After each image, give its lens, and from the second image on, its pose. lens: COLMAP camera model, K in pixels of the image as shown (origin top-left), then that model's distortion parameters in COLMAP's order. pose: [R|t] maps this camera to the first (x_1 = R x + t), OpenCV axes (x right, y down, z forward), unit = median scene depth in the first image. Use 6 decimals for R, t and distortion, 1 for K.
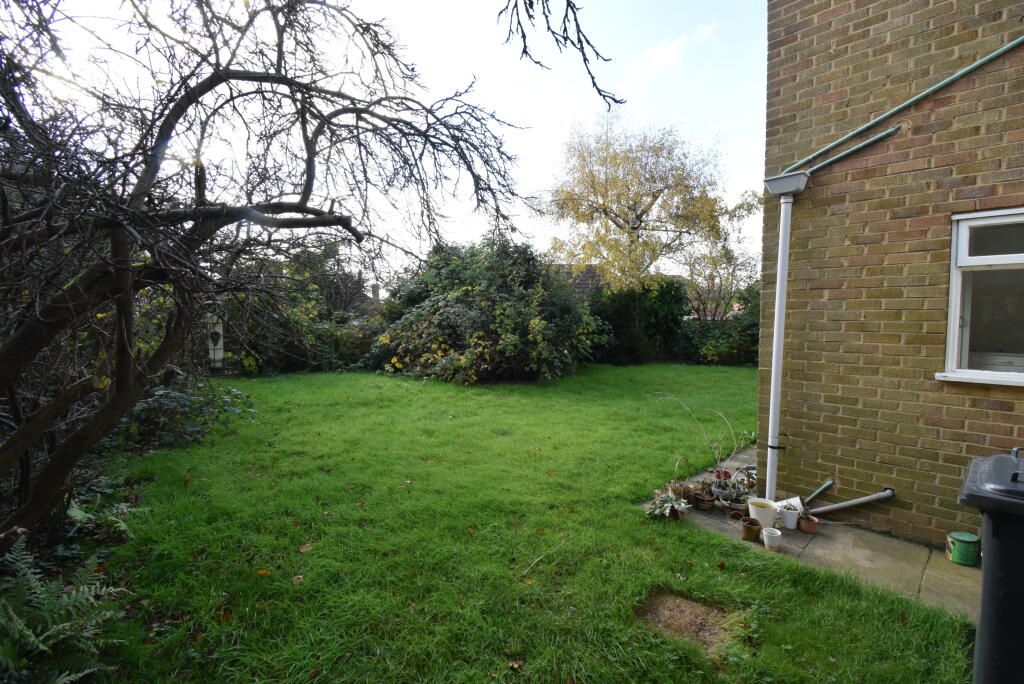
lens RADIAL K [[463.7, 0, 510.3], [0, 463.7, 344.7], [0, 0, 1]] dist [-0.020542, -0.003636]
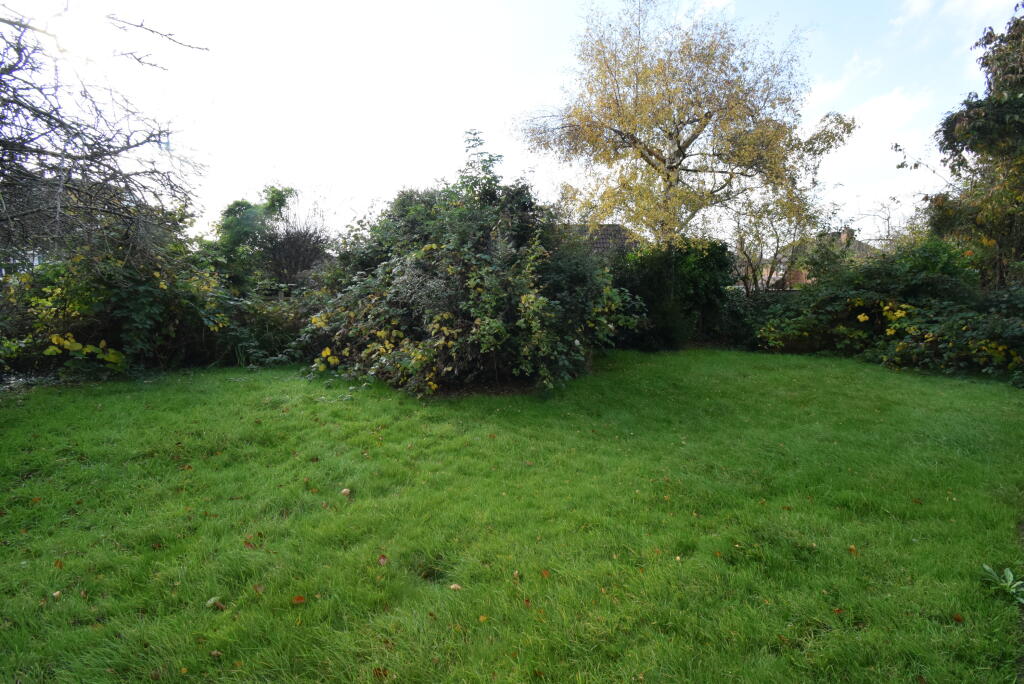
lens RADIAL K [[463.7, 0, 514.2], [0, 463.7, 336.7], [0, 0, 1]] dist [-0.020542, -0.003636]
pose [[0.999760, 0.001688, -0.021856, 0.042064], [-0.000540, 0.998627, 0.052387, -0.026281], [0.021915, -0.052363, 0.998388, 0.321344]]
